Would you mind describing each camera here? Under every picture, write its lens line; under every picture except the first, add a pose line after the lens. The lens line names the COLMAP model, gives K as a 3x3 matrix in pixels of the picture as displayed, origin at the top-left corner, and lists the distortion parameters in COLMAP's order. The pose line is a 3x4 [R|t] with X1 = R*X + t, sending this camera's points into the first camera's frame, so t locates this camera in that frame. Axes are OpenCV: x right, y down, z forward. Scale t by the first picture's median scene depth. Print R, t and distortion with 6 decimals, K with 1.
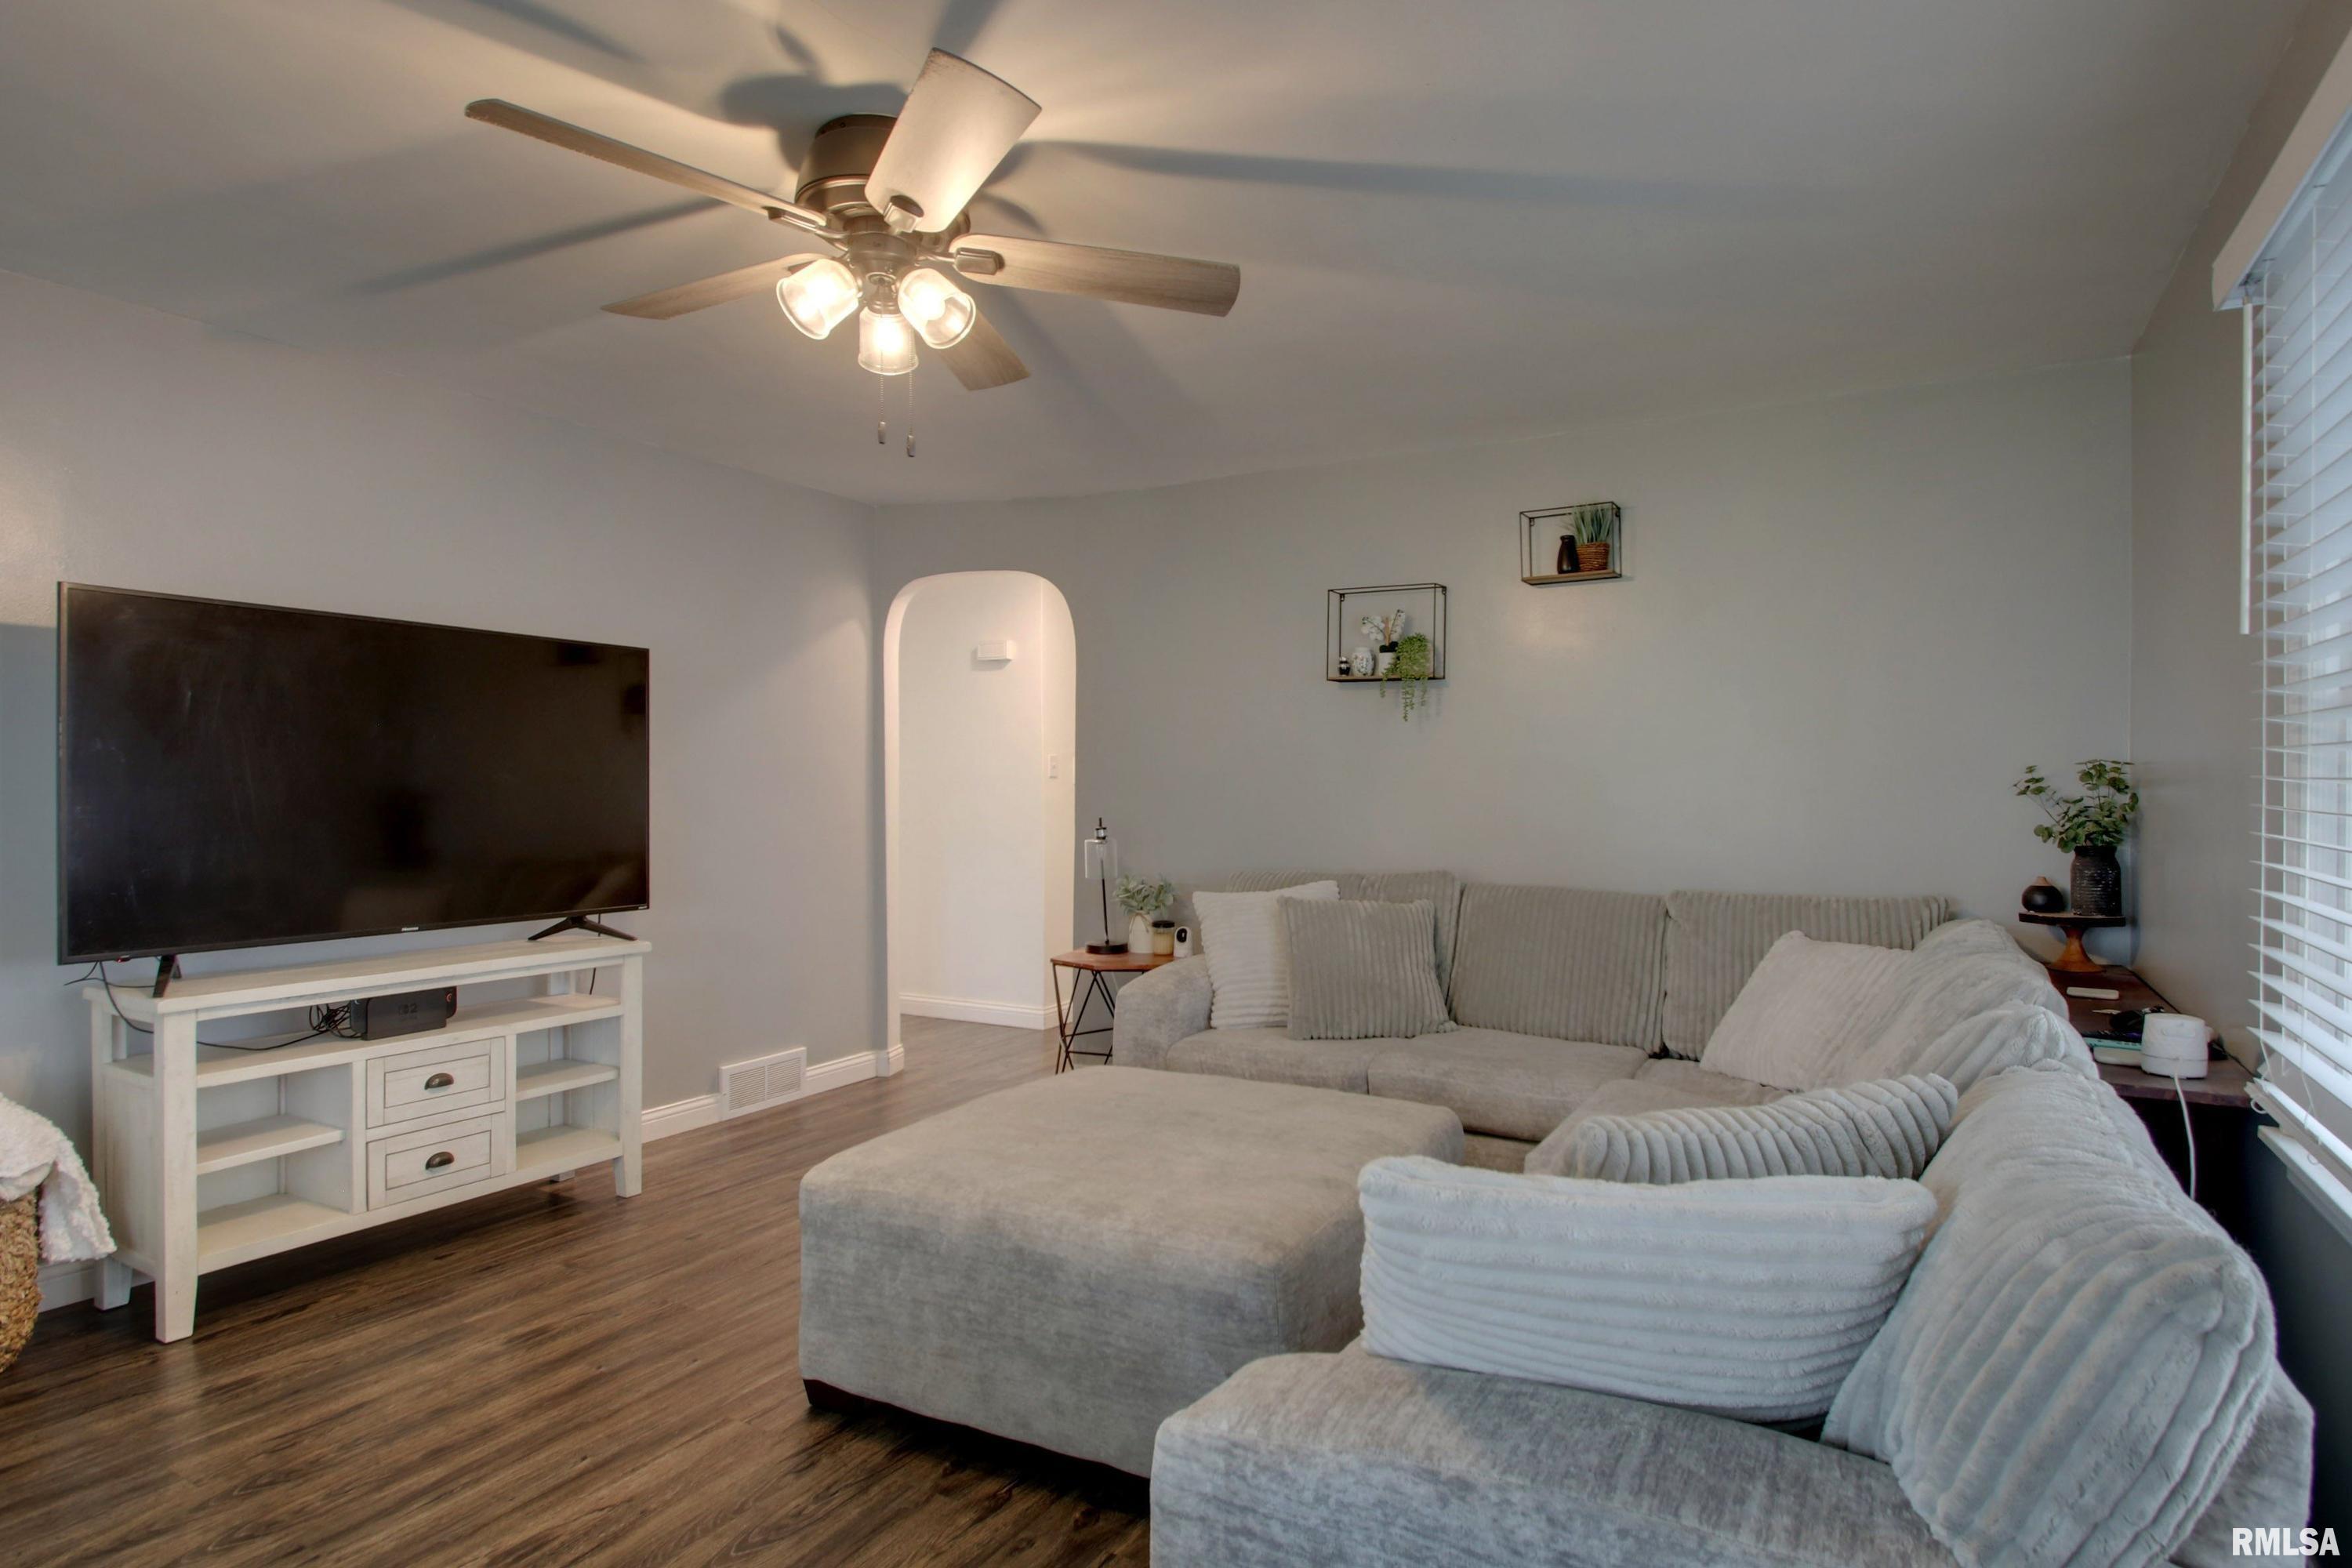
lens RADIAL K [[1158.2, 0, 1144.2], [0, 1158.2, 798.4], [0, 0, 1]] dist [0.012895, -0.015153]
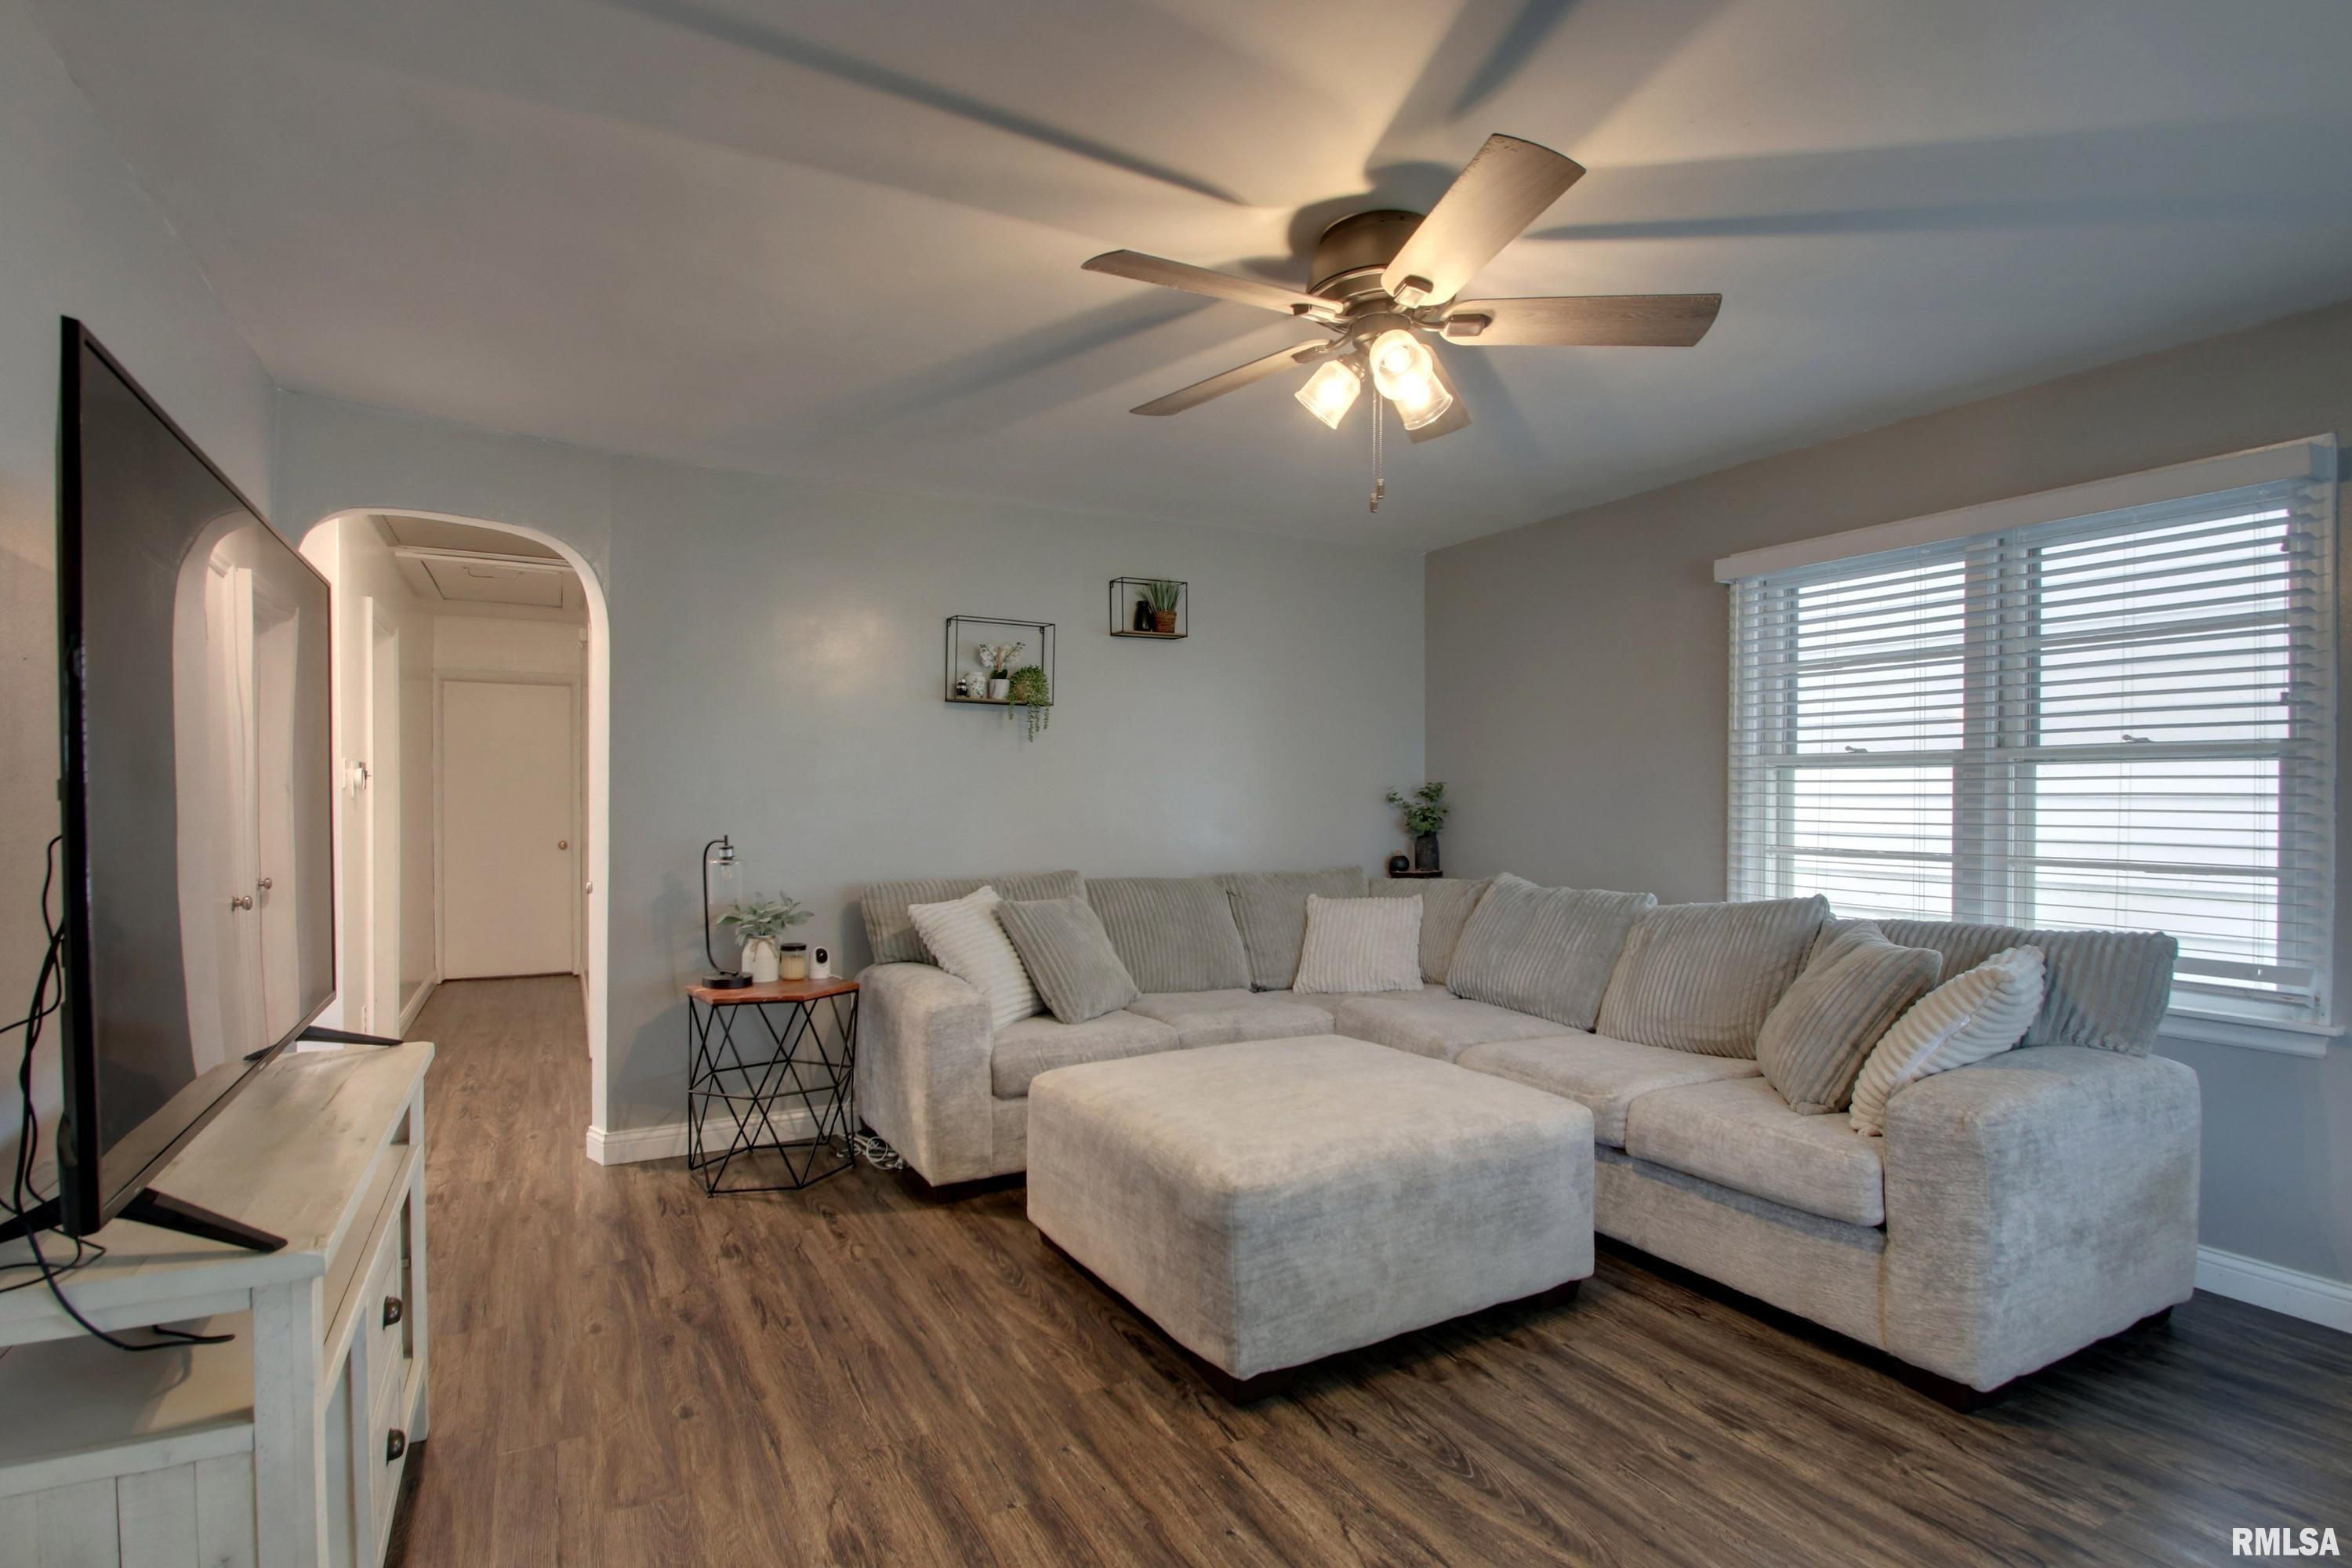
lens RADIAL K [[1112.7, 0, 1171.0], [0, 1112.7, 812.8], [0, 0, 1]] dist [0.001137, -0.000129]
pose [[0.580421, -0.013014, 0.814212, -0.630448], [0.011557, 0.999903, 0.007743, -0.003726], [-0.814234, 0.004916, 0.580515, 0.271685]]
